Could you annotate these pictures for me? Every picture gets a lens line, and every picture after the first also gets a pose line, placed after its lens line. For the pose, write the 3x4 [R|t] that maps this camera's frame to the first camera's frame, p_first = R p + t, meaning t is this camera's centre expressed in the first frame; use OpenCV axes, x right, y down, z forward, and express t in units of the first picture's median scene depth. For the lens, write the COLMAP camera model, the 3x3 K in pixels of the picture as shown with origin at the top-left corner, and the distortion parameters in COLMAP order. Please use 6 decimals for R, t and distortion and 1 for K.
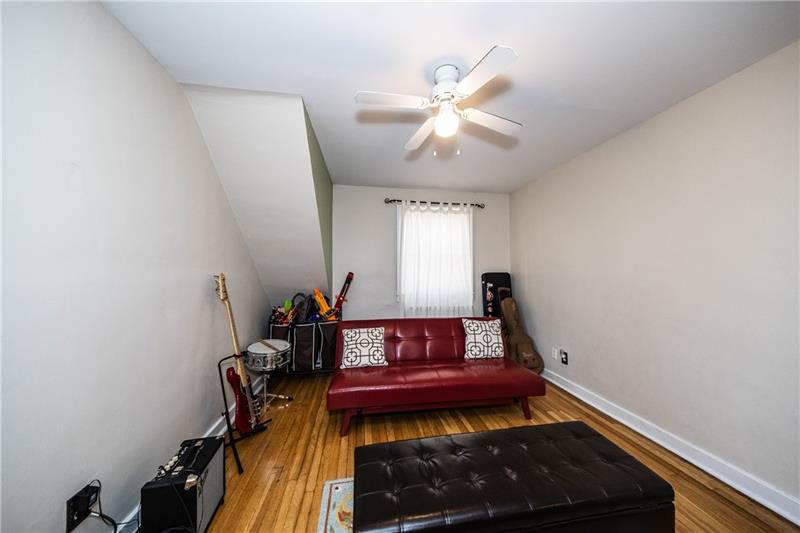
lens RADIAL K [[269.3, 0, 404.7], [0, 269.3, 269.1], [0, 0, 1]] dist [0.010283, -0.002688]
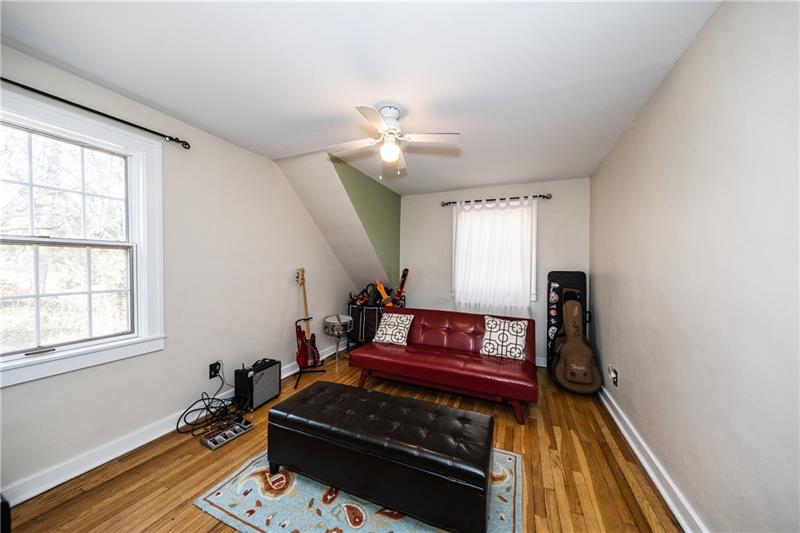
lens RADIAL K [[269.3, 0, 404.7], [0, 269.3, 269.1], [0, 0, 1]] dist [0.010283, -0.002688]
pose [[0.844975, 0.013952, -0.534624, 0.426392], [-0.007947, 0.999877, 0.013534, -0.001554], [0.534747, -0.007187, 0.844982, -0.015375]]
